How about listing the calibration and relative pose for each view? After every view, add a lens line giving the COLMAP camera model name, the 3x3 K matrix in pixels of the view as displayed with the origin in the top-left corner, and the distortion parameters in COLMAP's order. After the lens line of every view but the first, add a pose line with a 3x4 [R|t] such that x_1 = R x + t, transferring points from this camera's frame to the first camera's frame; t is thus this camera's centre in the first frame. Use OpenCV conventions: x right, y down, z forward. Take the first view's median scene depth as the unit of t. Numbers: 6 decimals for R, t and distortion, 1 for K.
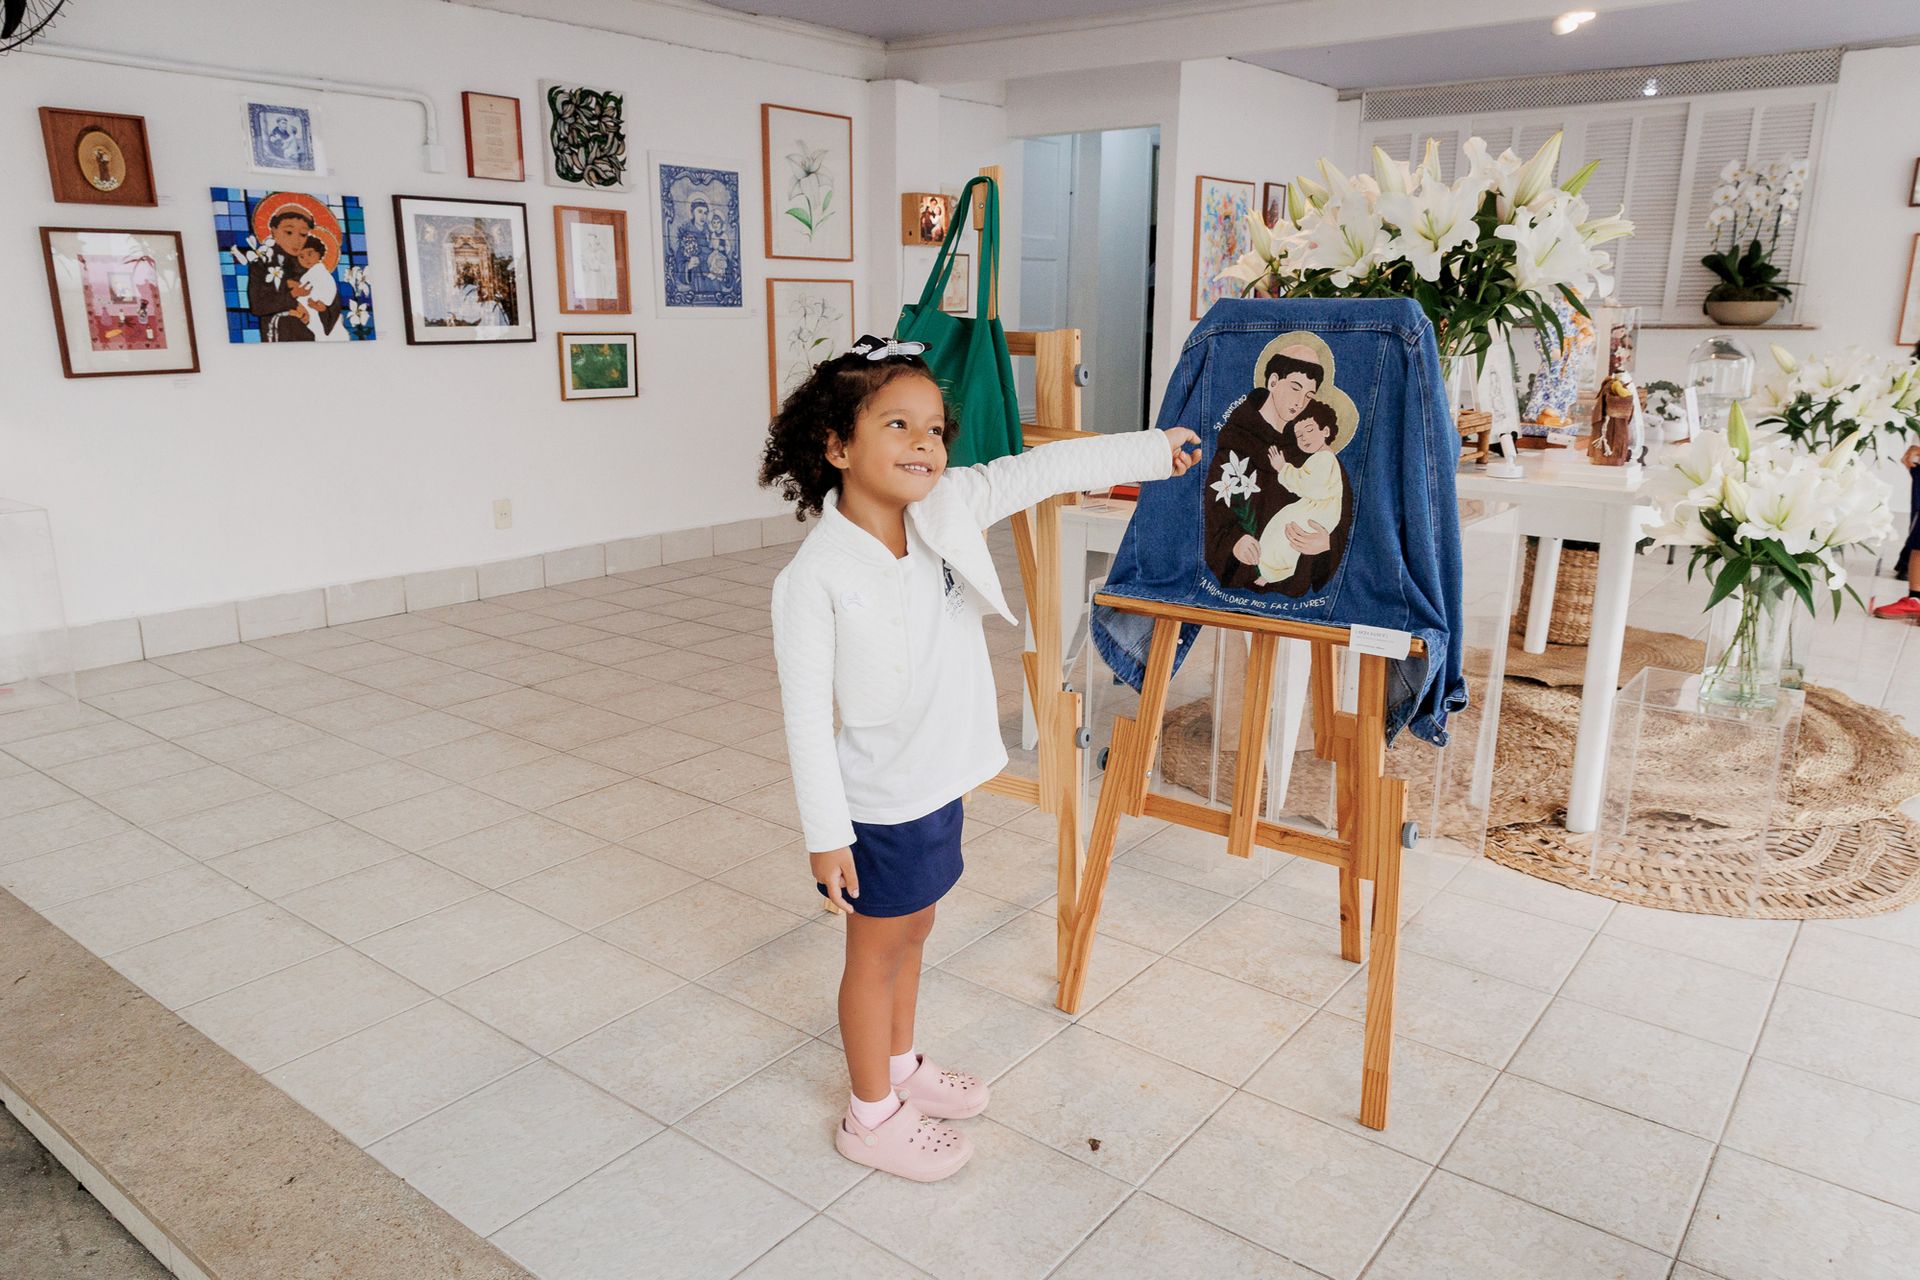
lens RADIAL K [[1323.4, 0, 965.0], [0, 1323.4, 647.7], [0, 0, 1]] dist [0.015675, -0.006553]
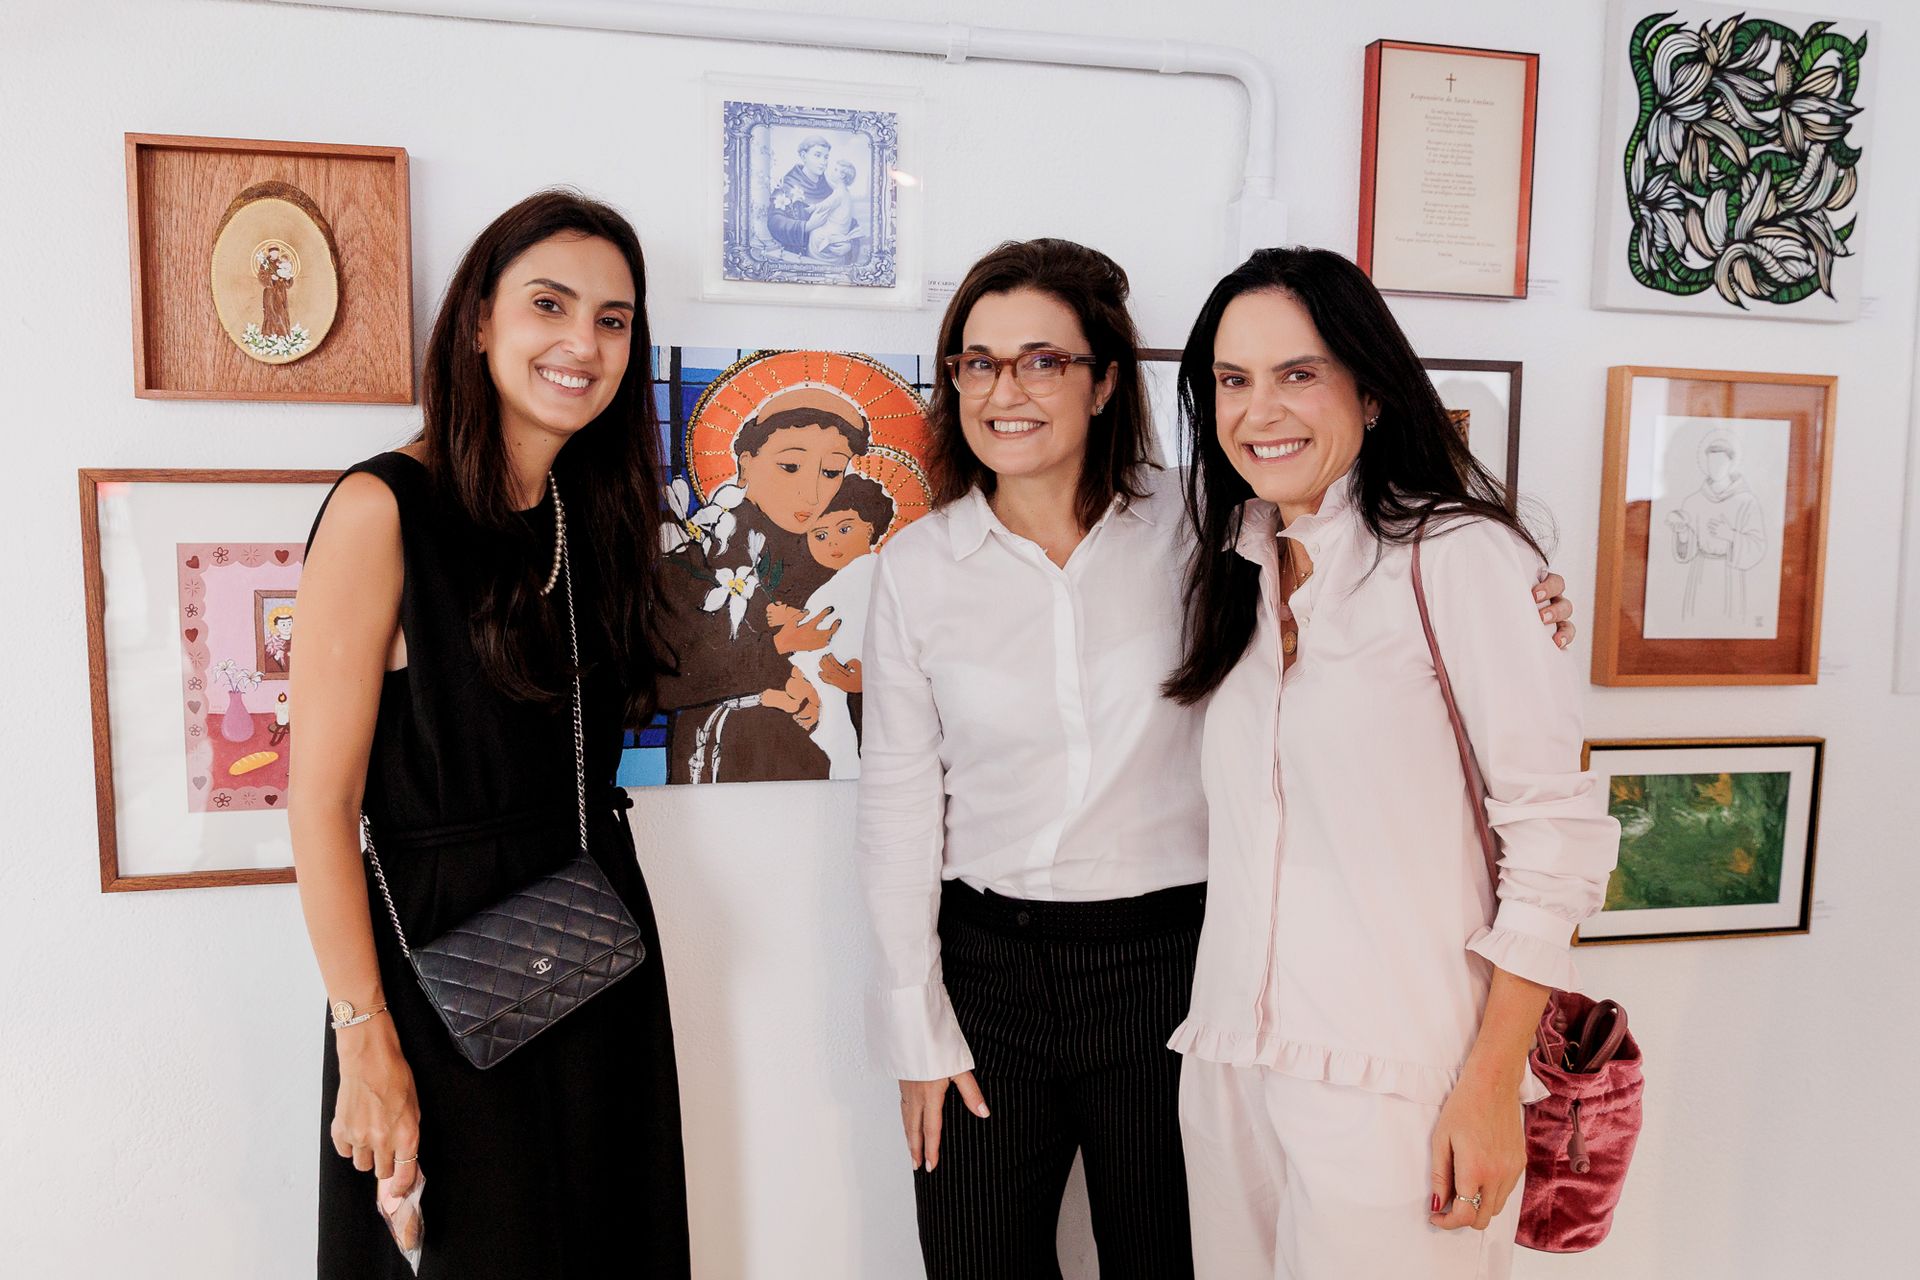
lens RADIAL K [[1616.0, 0, 1002.9], [0, 1616.0, 635.5], [0, 0, 1]] dist [0.003145, -0.003595]
pose [[0.801919, 0.058389, -0.594573, -0.186138], [-0.160444, 0.979700, -0.120186, -0.193570], [0.575486, 0.191775, 0.795009, 0.601334]]
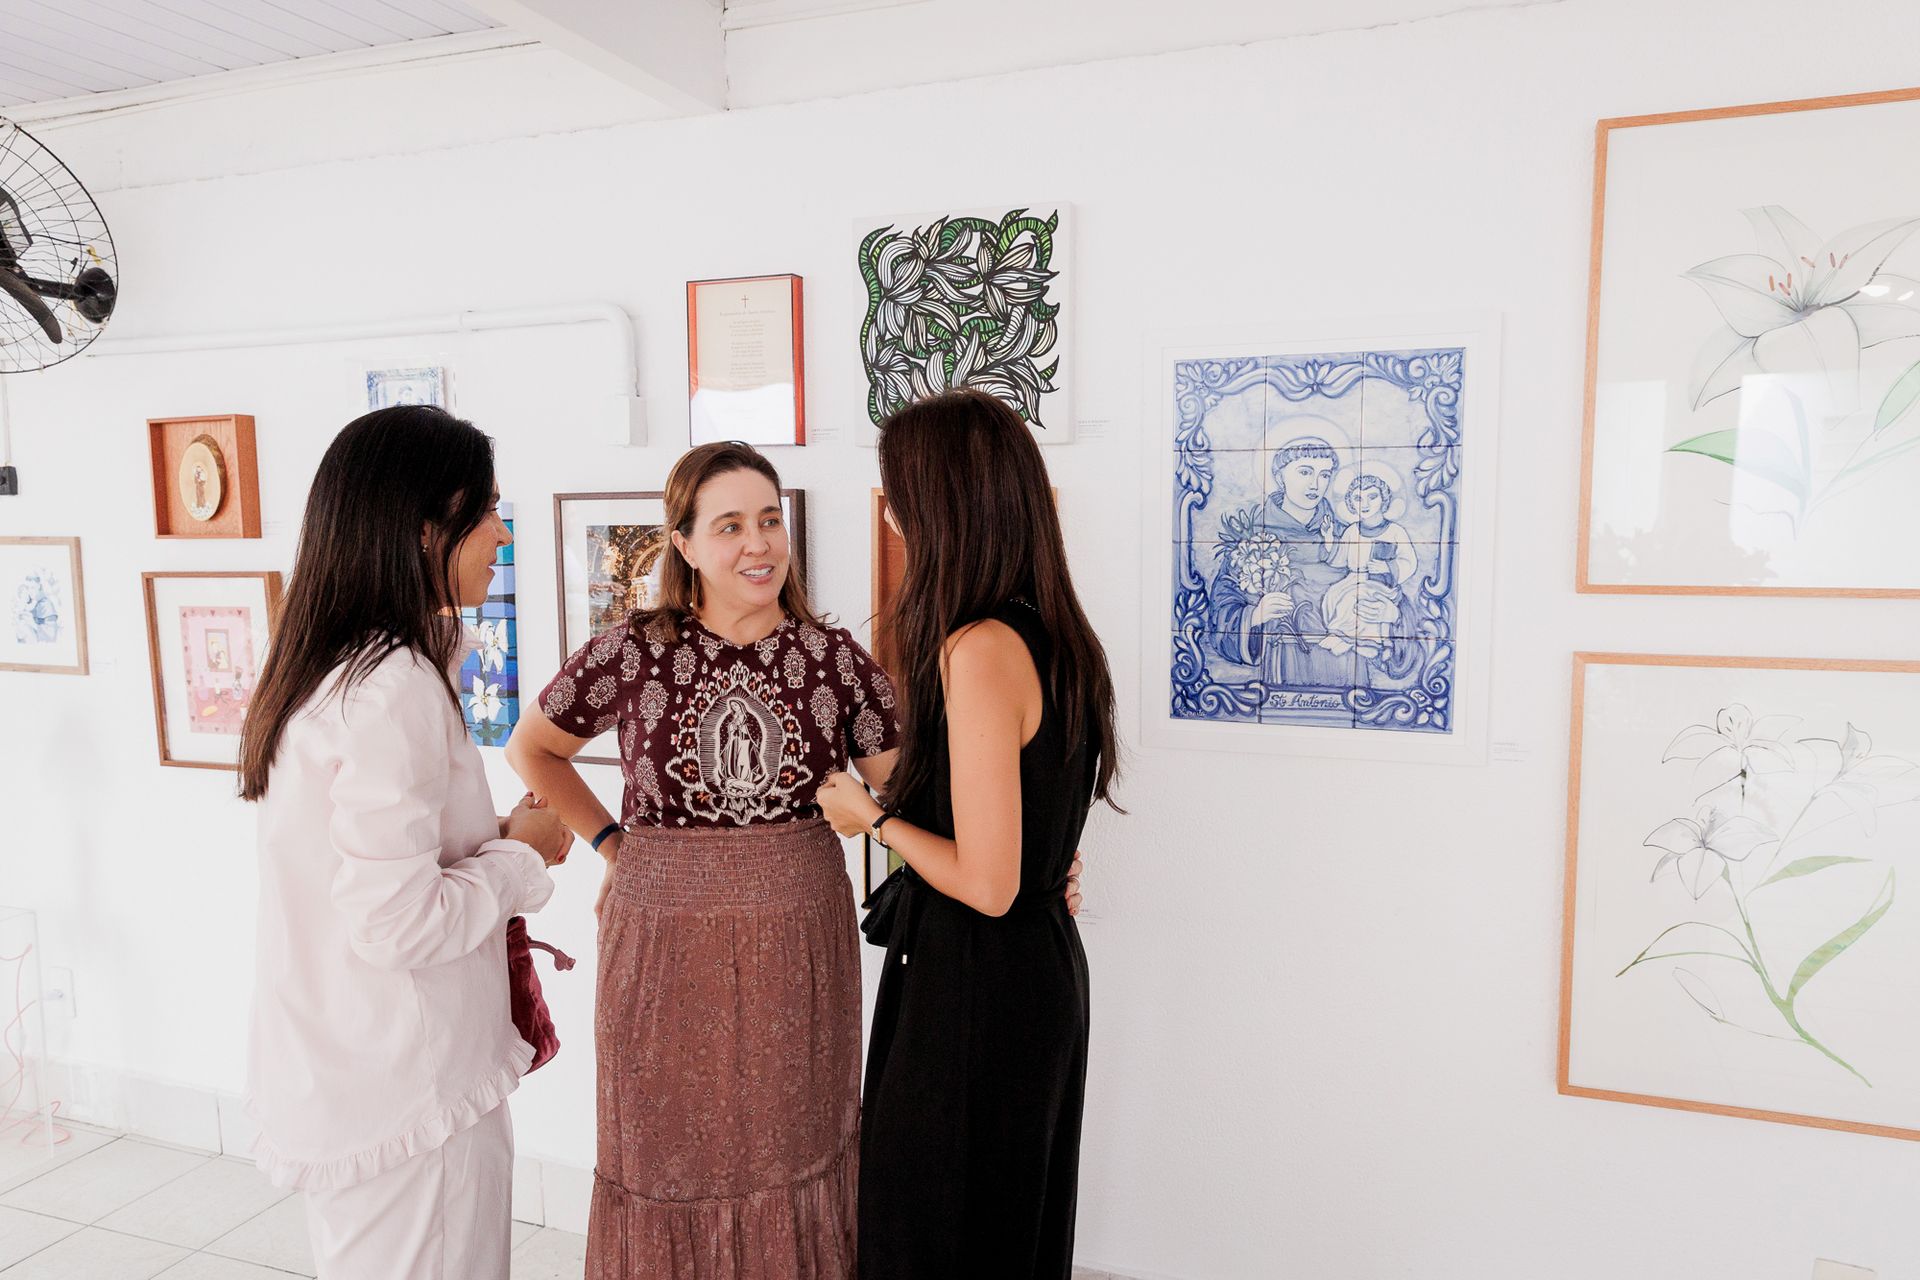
lens RADIAL K [[1324.5, 0, 960.6], [0, 1324.5, 649.6], [0, 0, 1]] dist [0.007374, -0.002958]
pose [[0.311312, 0.084610, -0.946534, 0.123476], [-0.234040, 0.972176, 0.009927, -0.287243], [0.921038, 0.218436, 0.322452, 0.881583]]
